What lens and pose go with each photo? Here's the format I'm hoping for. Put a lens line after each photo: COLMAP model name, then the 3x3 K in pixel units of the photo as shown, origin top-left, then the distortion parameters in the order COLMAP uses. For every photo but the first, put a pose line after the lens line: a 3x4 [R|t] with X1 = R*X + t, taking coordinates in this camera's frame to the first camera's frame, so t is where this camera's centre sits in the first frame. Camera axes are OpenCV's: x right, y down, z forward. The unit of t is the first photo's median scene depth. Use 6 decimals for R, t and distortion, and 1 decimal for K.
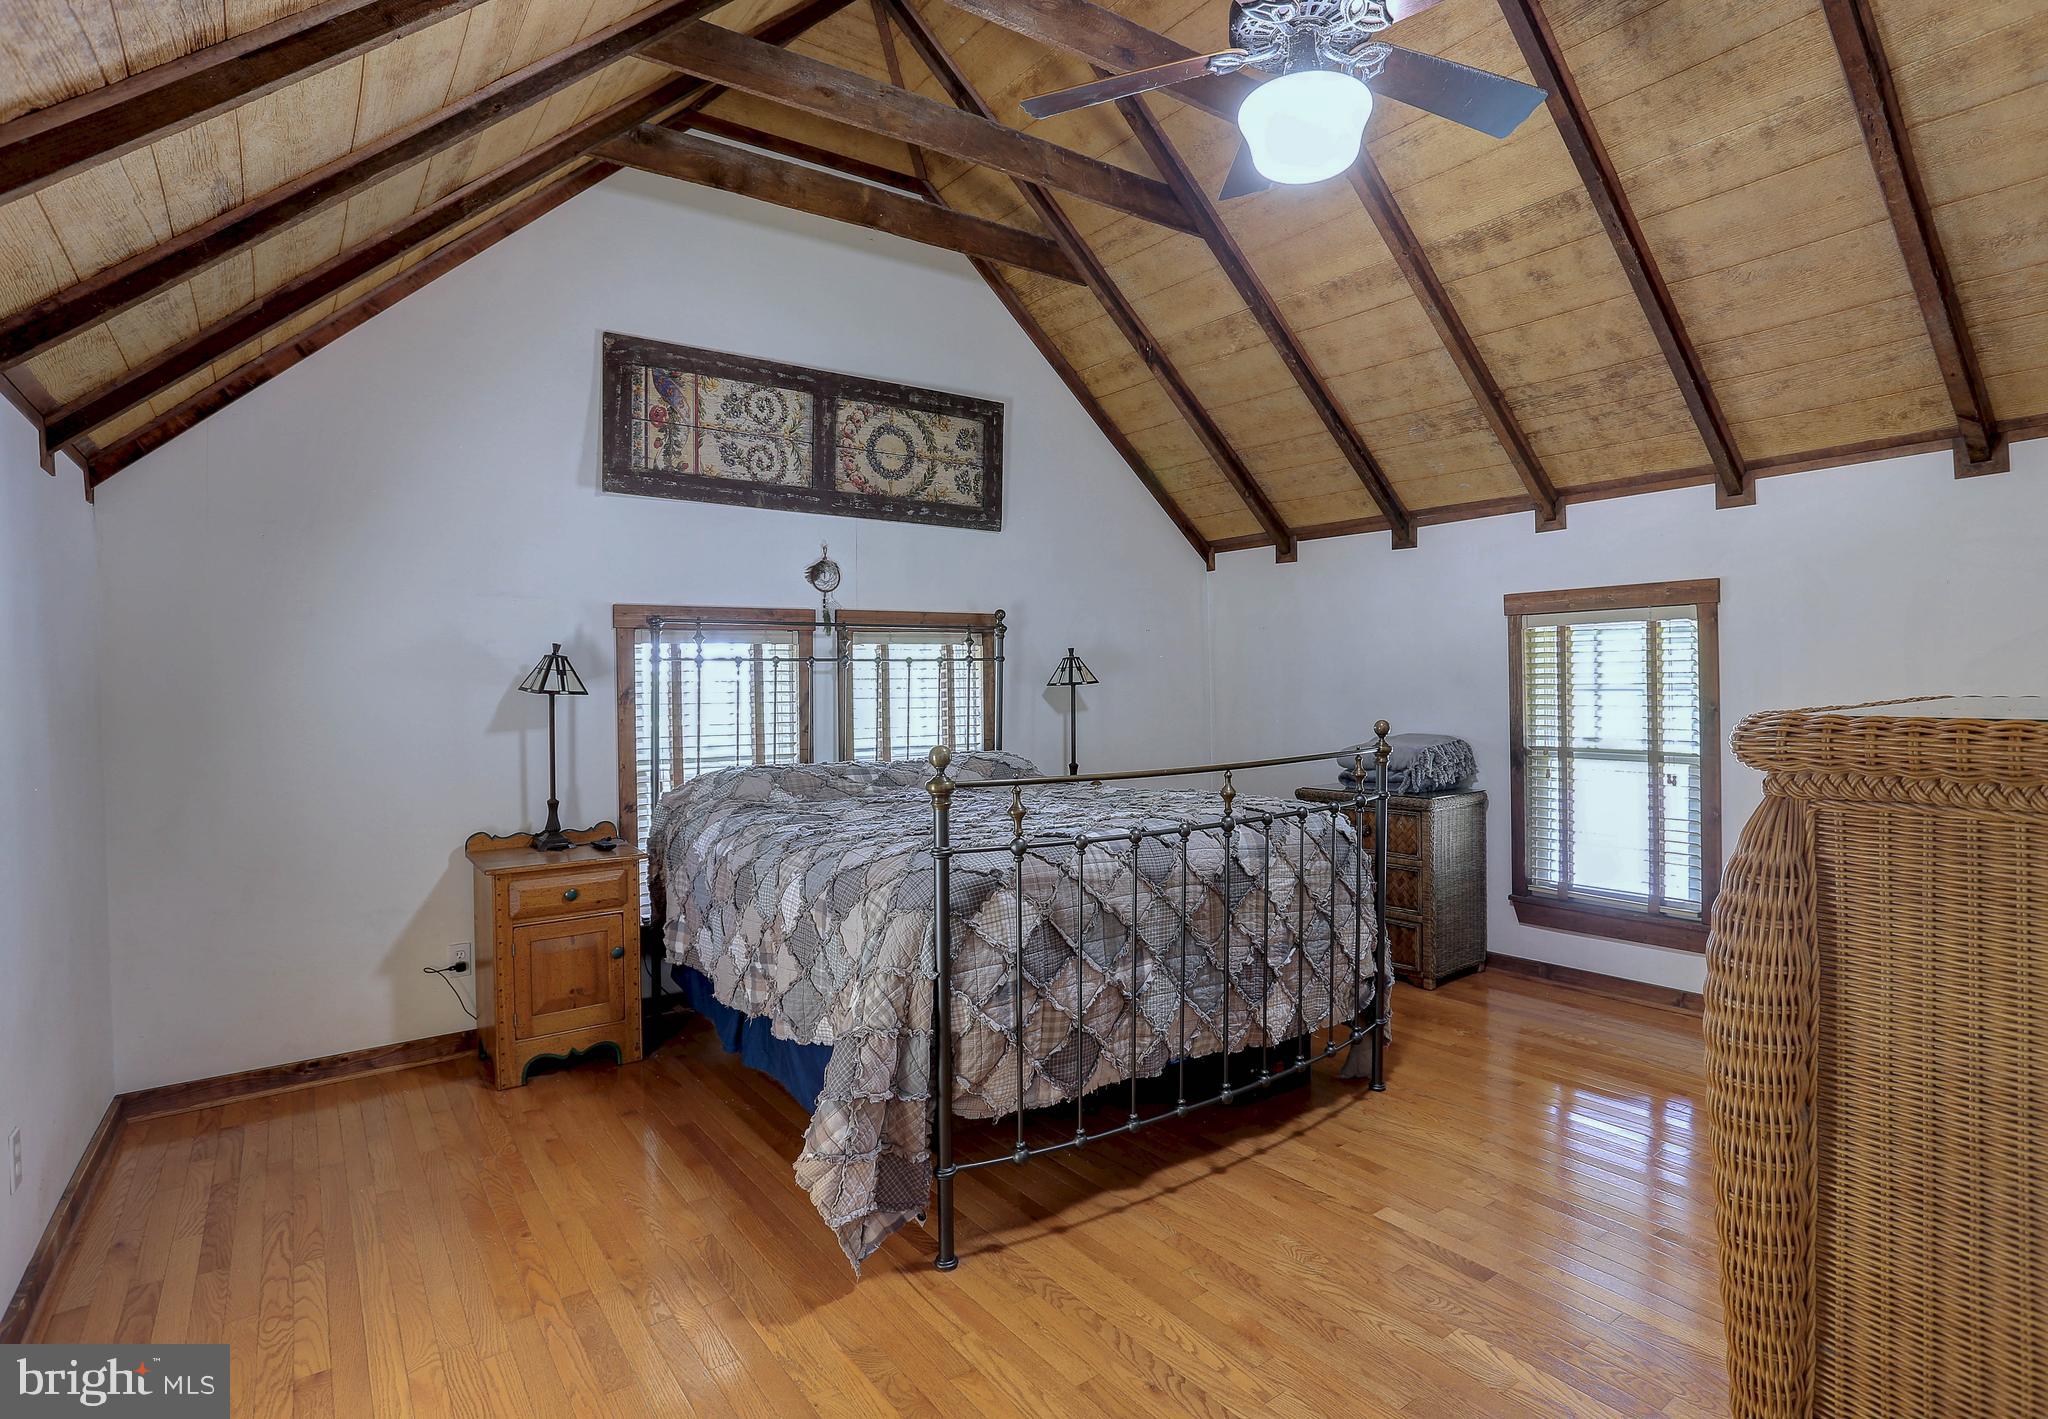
lens RADIAL K [[1084.7, 0, 1024.8], [0, 1084.7, 673.0], [0, 0, 1]] dist [-0.107699, 0.097497]
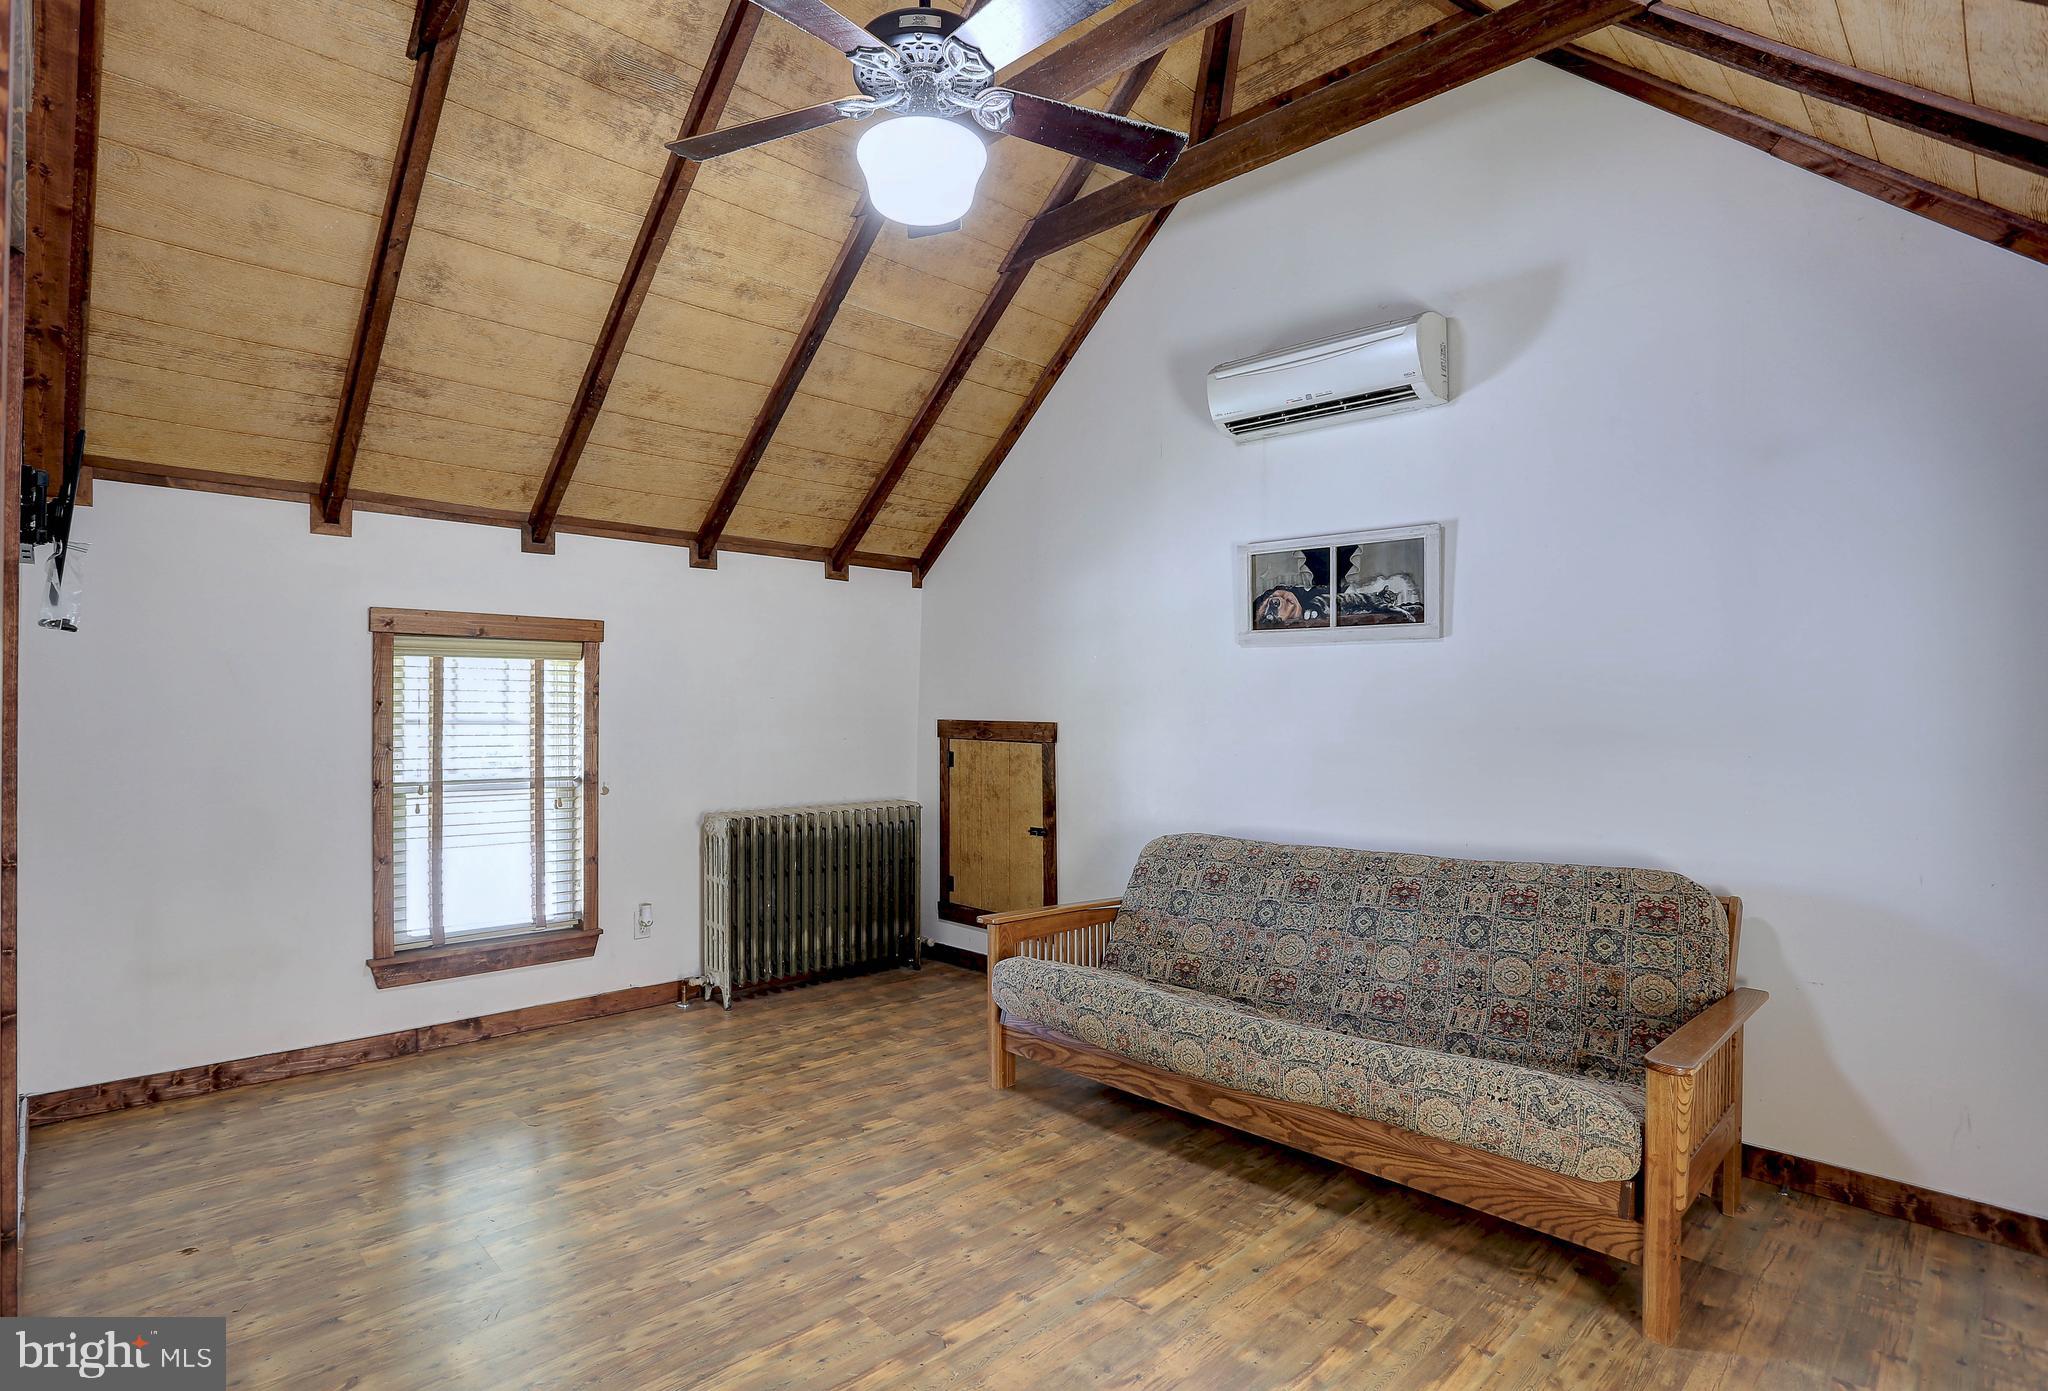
lens RADIAL K [[1019.0, 0, 1036.1], [0, 1019.0, 716.6], [0, 0, 1]] dist [-0.043599, 0.001244]
pose [[-0.158489, 0.003905, 0.987353, -0.436595], [-0.012529, 0.999904, -0.005966, 0.012740], [-0.987281, -0.013316, -0.158425, 0.630427]]
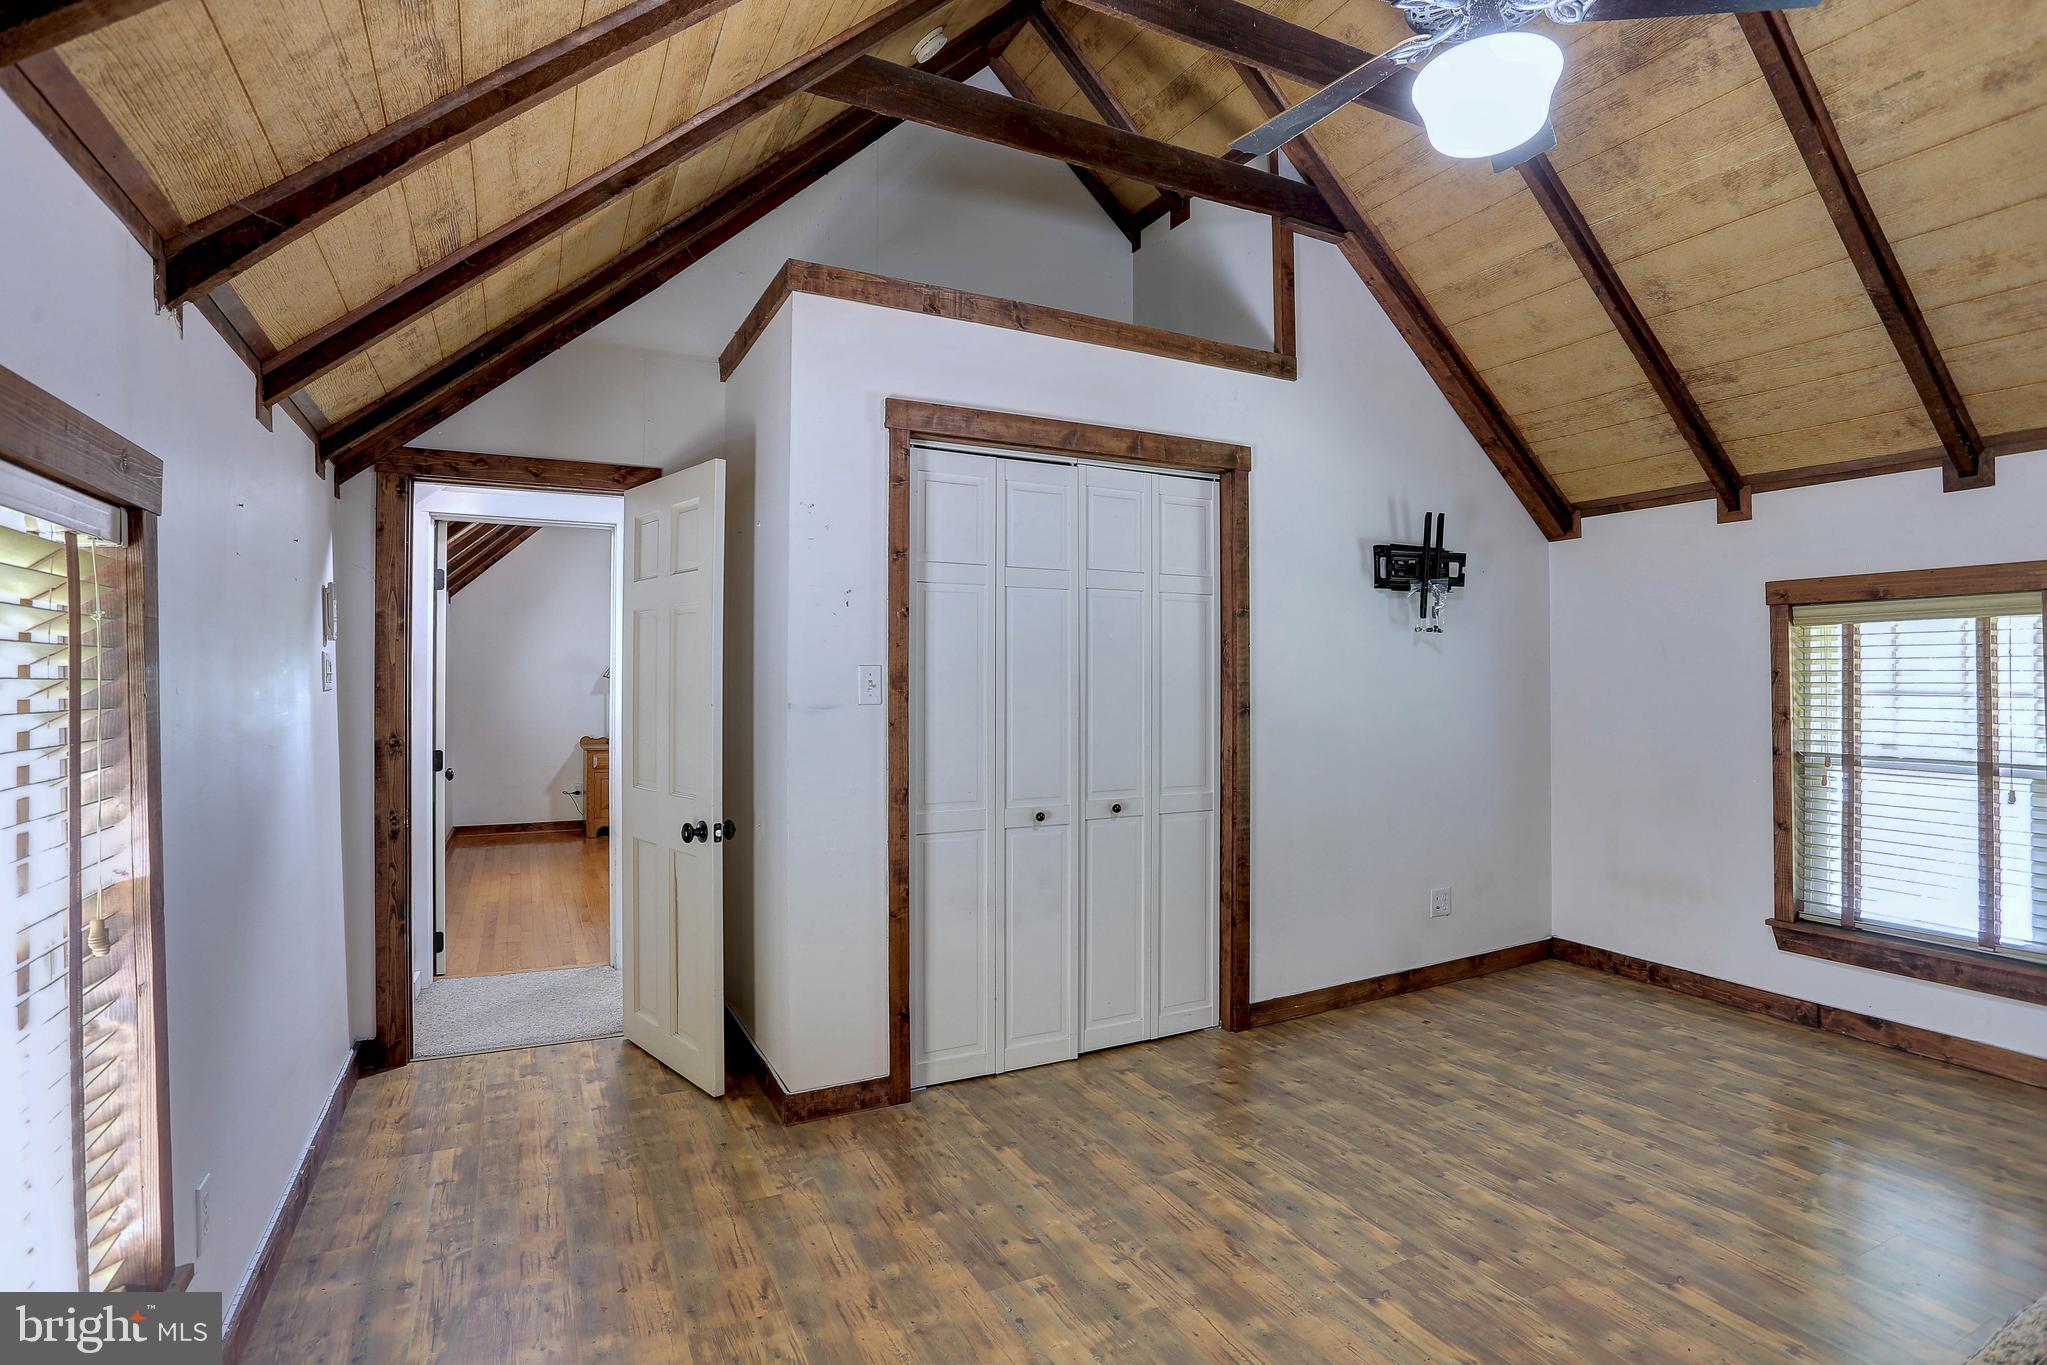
lens RADIAL K [[976.3, 0, 999.2], [0, 976.3, 677.2], [0, 0, 1]] dist [0.001858, 0.000588]
pose [[0.989156, 0.007755, -0.146666, -0.069423], [-0.006079, 0.999911, 0.011871, 0.001036], [0.146745, -0.010851, 0.989115, 0.099575]]
